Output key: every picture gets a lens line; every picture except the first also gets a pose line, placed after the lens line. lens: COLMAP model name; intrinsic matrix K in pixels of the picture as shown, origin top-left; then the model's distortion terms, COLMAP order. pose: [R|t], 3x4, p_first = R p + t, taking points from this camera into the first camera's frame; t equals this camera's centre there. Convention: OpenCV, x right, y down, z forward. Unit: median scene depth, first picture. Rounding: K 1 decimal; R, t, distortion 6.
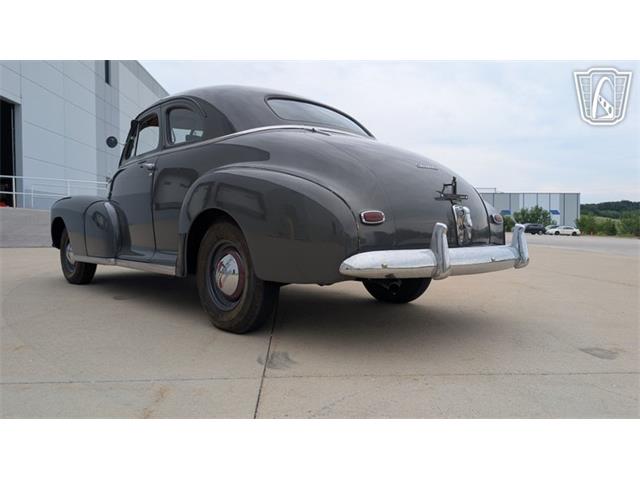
lens RADIAL K [[469.2, 0, 318.9], [0, 469.2, 236.3], [0, 0, 1]] dist [0.025629, -0.023903]
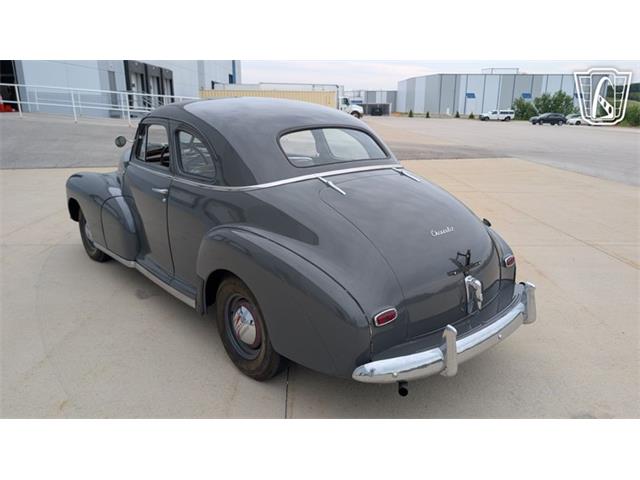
lens RADIAL K [[469.2, 0, 311.9], [0, 469.2, 231.9], [0, 0, 1]] dist [0.025629, -0.023903]
pose [[0.999429, 0.009739, -0.032347, -0.008428], [-0.001931, 0.972447, 0.233115, -0.255162], [0.033726, -0.232919, 0.971911, 0.017620]]
